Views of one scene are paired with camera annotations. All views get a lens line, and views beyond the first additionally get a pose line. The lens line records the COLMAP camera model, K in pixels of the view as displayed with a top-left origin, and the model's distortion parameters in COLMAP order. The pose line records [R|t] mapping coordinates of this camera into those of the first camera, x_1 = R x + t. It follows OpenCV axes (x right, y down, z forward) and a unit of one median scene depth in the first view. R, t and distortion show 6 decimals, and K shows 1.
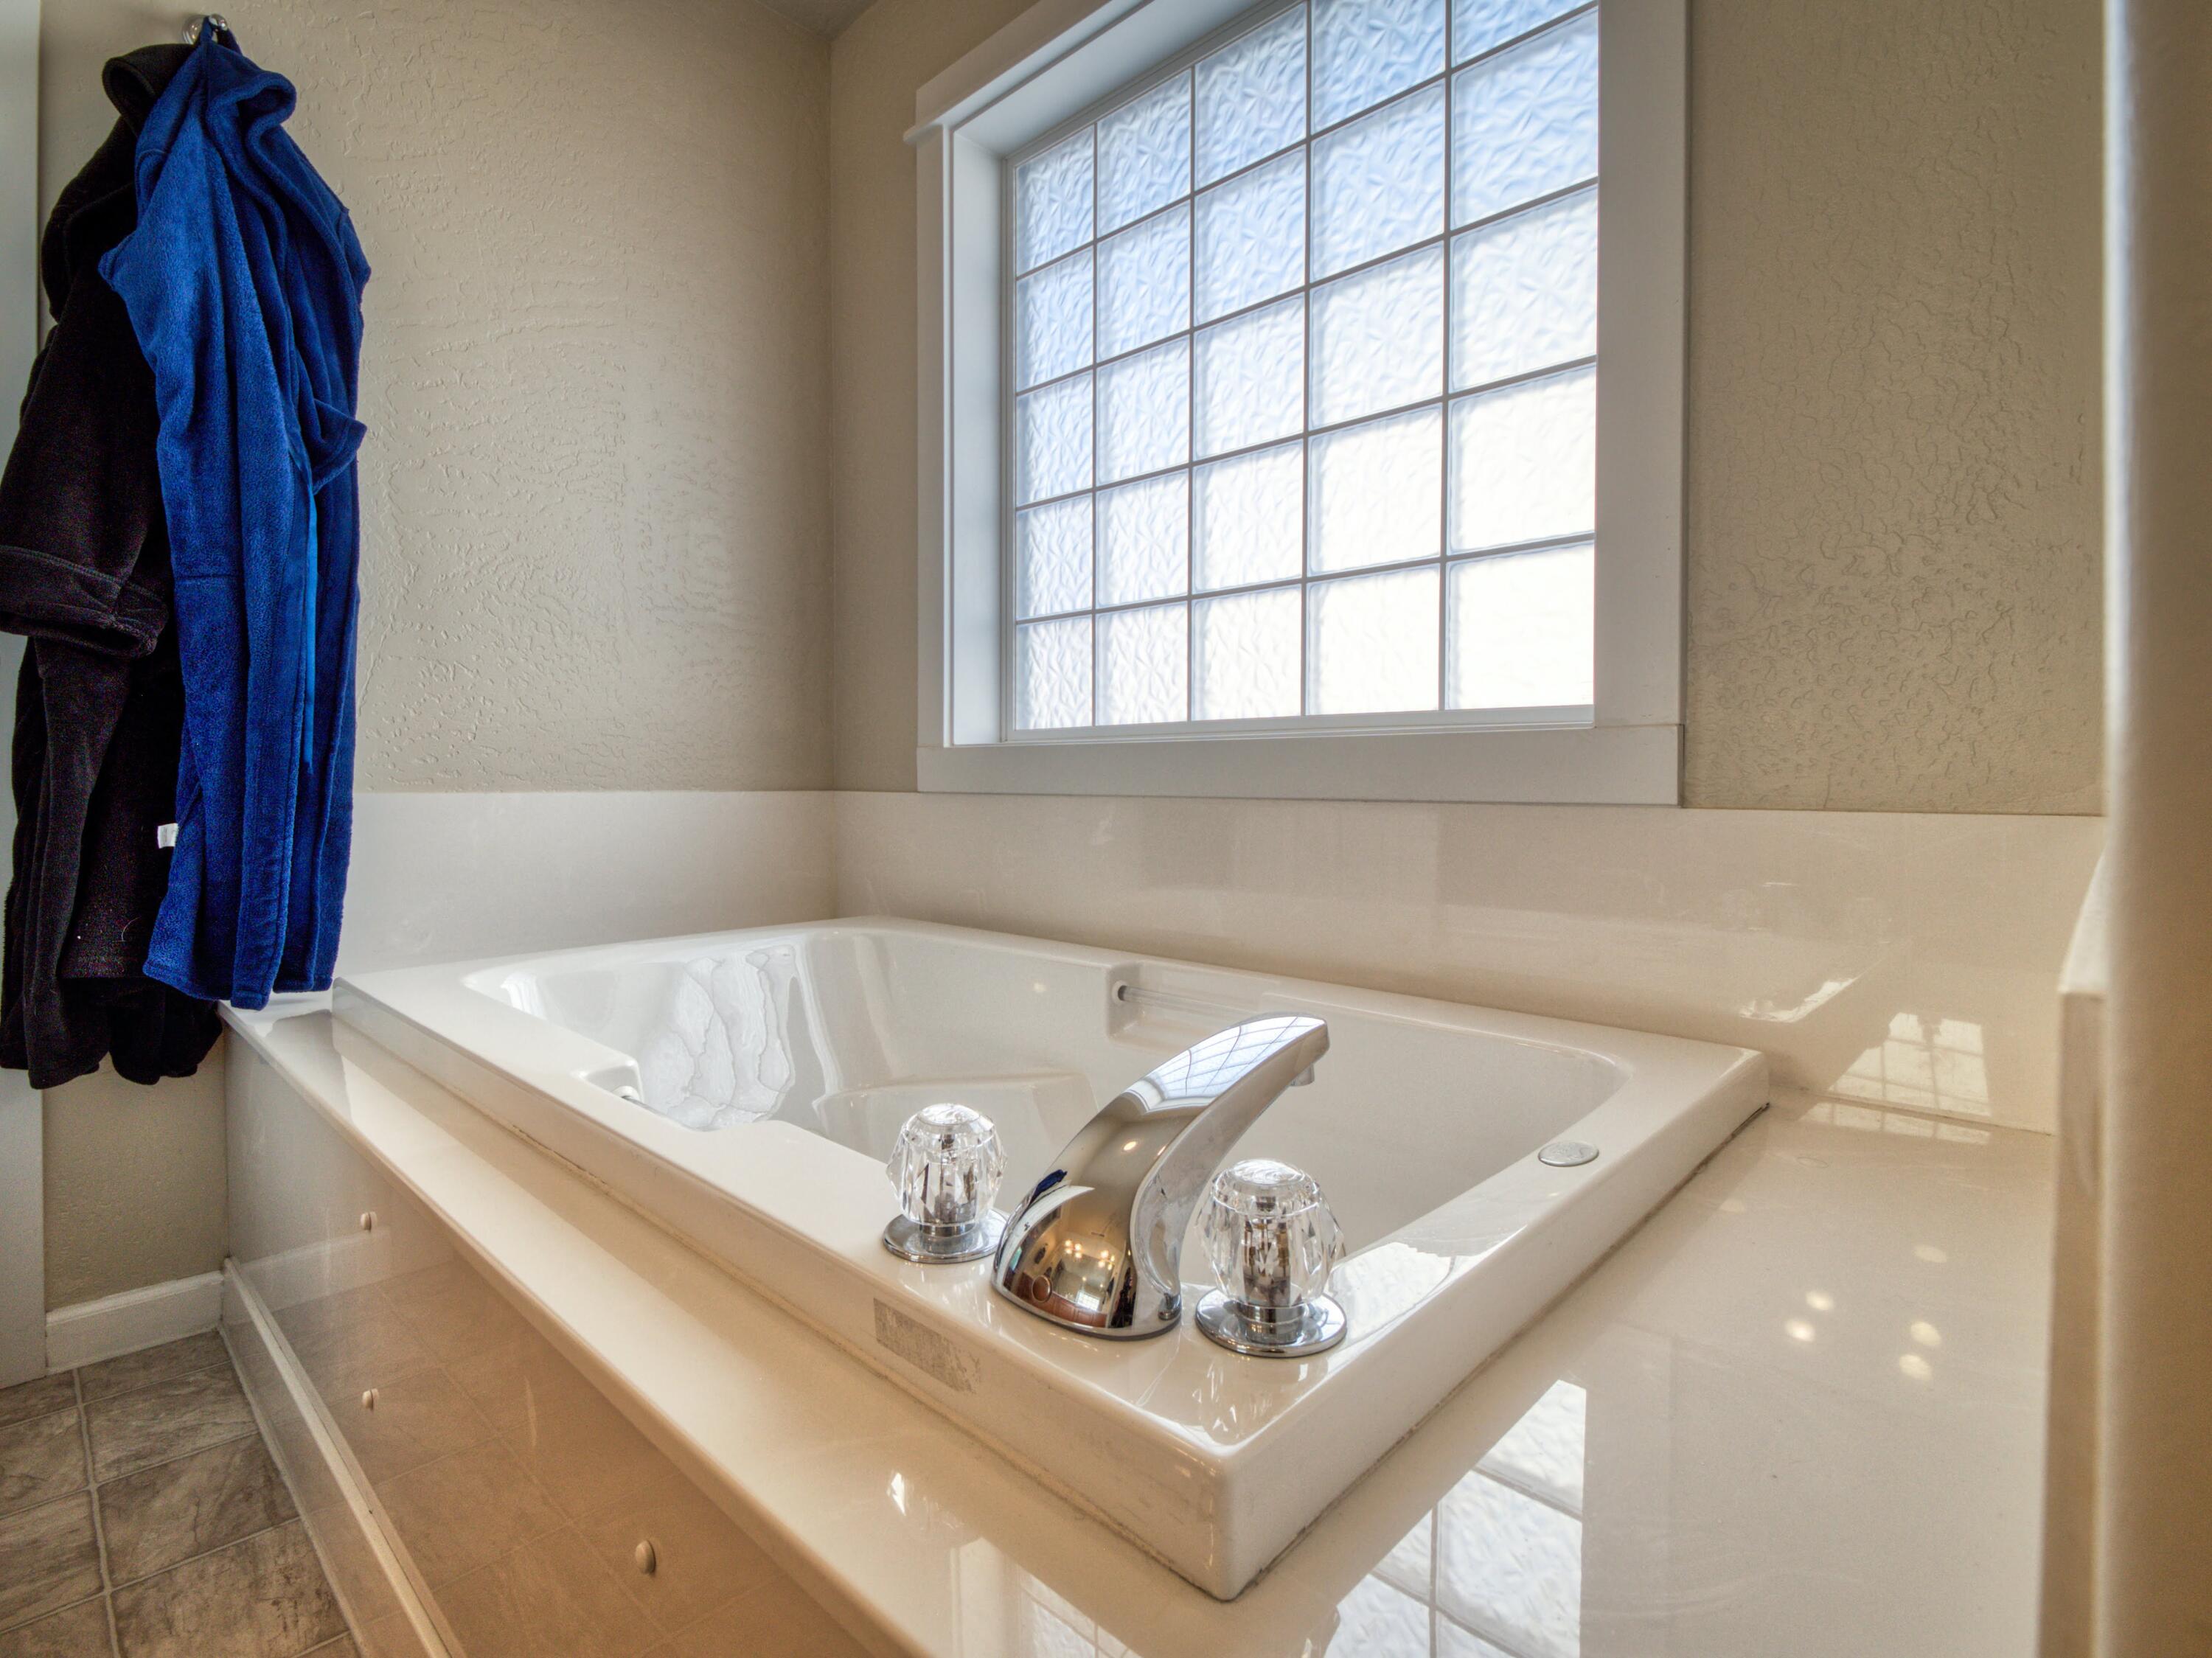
lens RADIAL K [[1066.8, 0, 1106.0], [0, 1066.8, 829.0], [0, 0, 1]] dist [-0.000160, -0.000033]
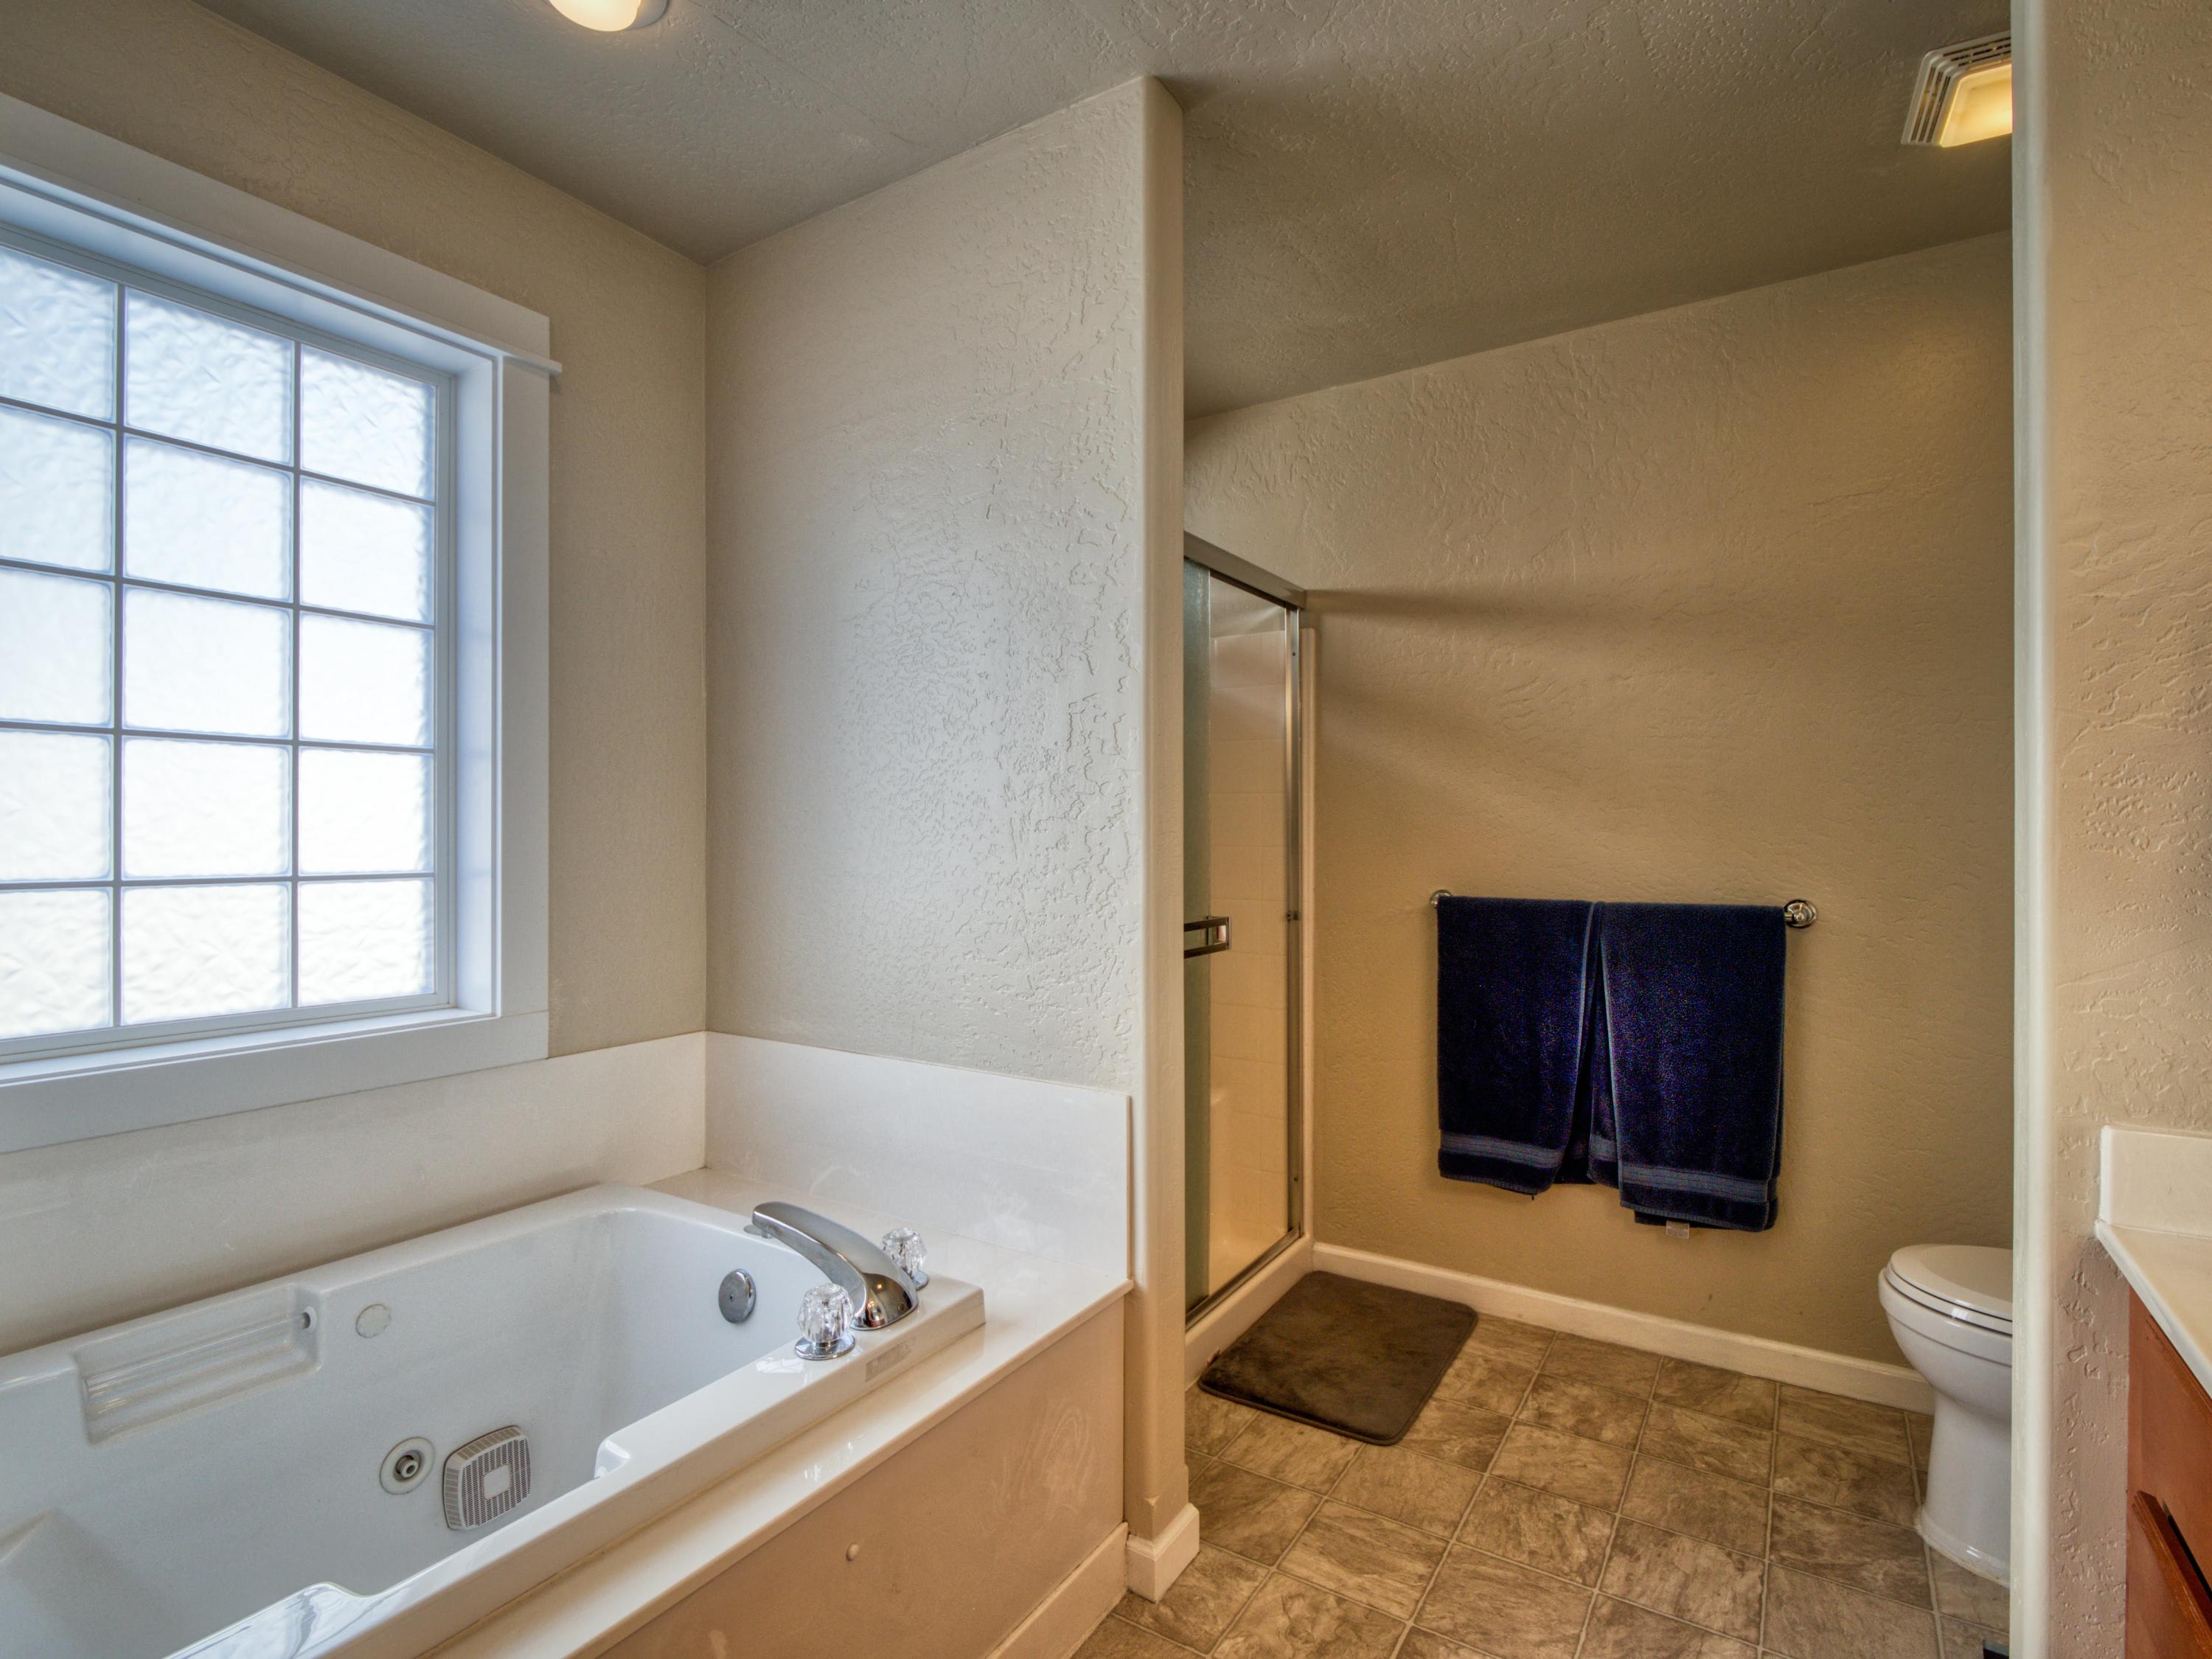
lens RADIAL K [[1066.9, 0, 1106.0], [0, 1066.9, 829.5], [0, 0, 1]] dist [-0.000160, -0.000033]
pose [[-0.178599, -0.000010, 0.983922, -1.101267], [0.035143, 0.999362, 0.006389, -0.308235], [-0.983294, 0.035719, -0.178485, 0.357820]]
